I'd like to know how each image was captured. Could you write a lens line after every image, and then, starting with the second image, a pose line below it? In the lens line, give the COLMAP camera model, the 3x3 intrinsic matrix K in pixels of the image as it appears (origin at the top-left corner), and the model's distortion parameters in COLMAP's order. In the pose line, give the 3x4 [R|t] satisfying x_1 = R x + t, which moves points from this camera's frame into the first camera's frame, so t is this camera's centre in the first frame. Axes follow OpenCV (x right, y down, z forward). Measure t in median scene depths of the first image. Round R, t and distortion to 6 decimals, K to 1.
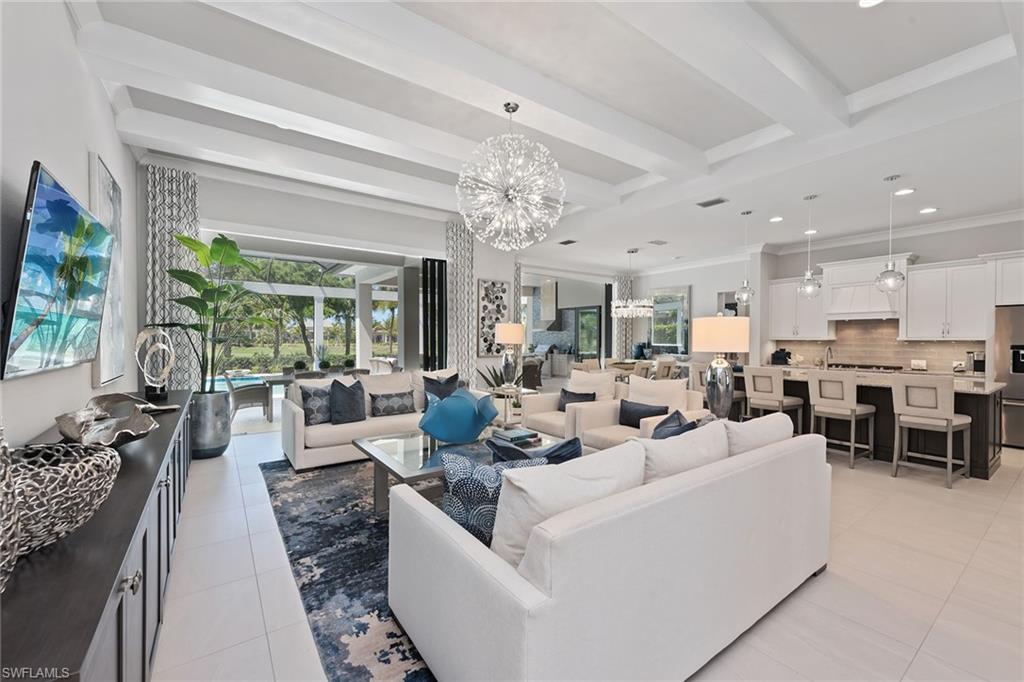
lens RADIAL K [[417.8, 0, 510.0], [0, 417.8, 333.1], [0, 0, 1]] dist [0.008769, -0.000232]
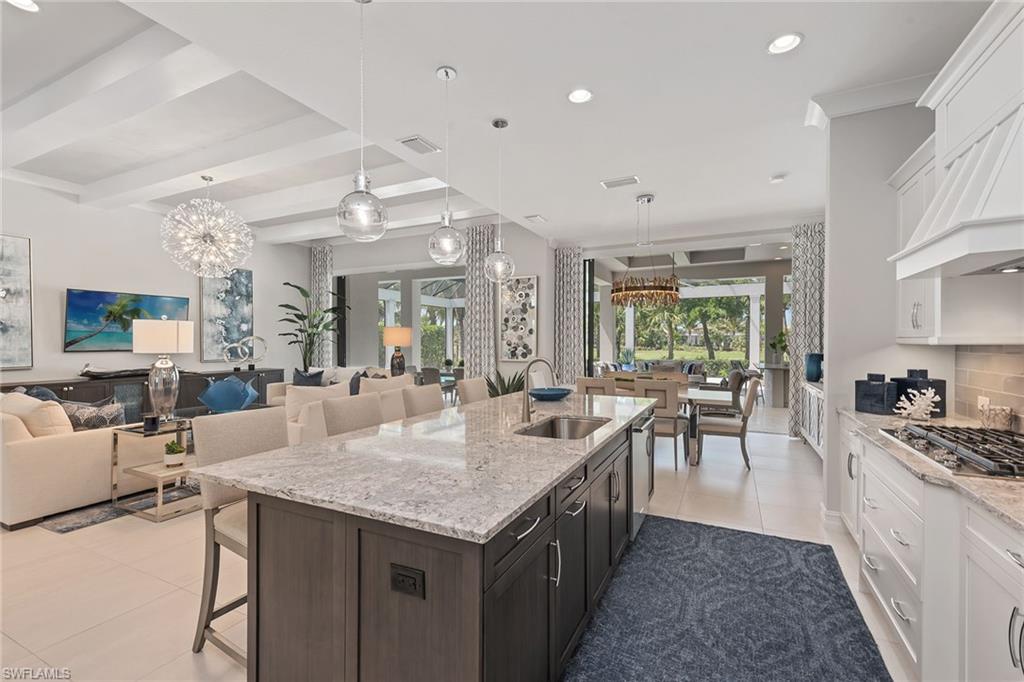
lens RADIAL K [[450.5, 0, 504.8], [0, 450.5, 344.9], [0, 0, 1]] dist [0.012513, -0.000237]
pose [[0.466995, 0.005349, -0.884244, 0.815541], [0.011084, 0.999868, 0.011903, 0.008811], [0.884191, -0.015359, 0.466874, 0.526254]]
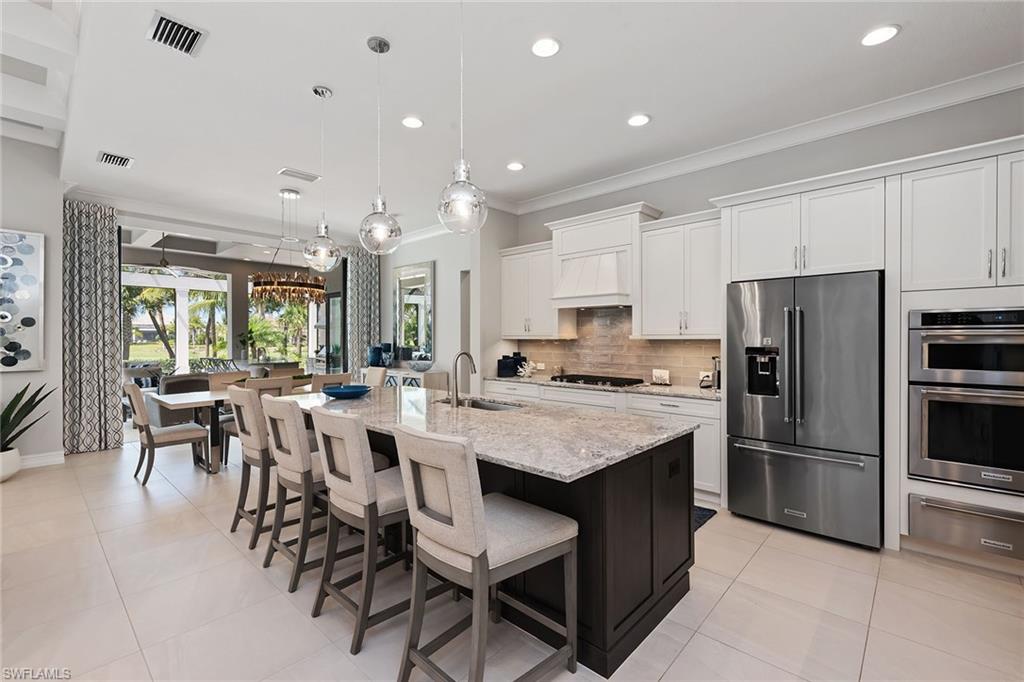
lens RADIAL K [[441.7, 0, 514.9], [0, 441.7, 338.0], [0, 0, 1]] dist [0.012381, -0.000098]
pose [[0.976423, -0.001678, 0.215861, 0.488289], [-0.000902, 0.999929, 0.011850, 0.005957], [-0.215866, -0.011765, 0.976352, 0.307510]]
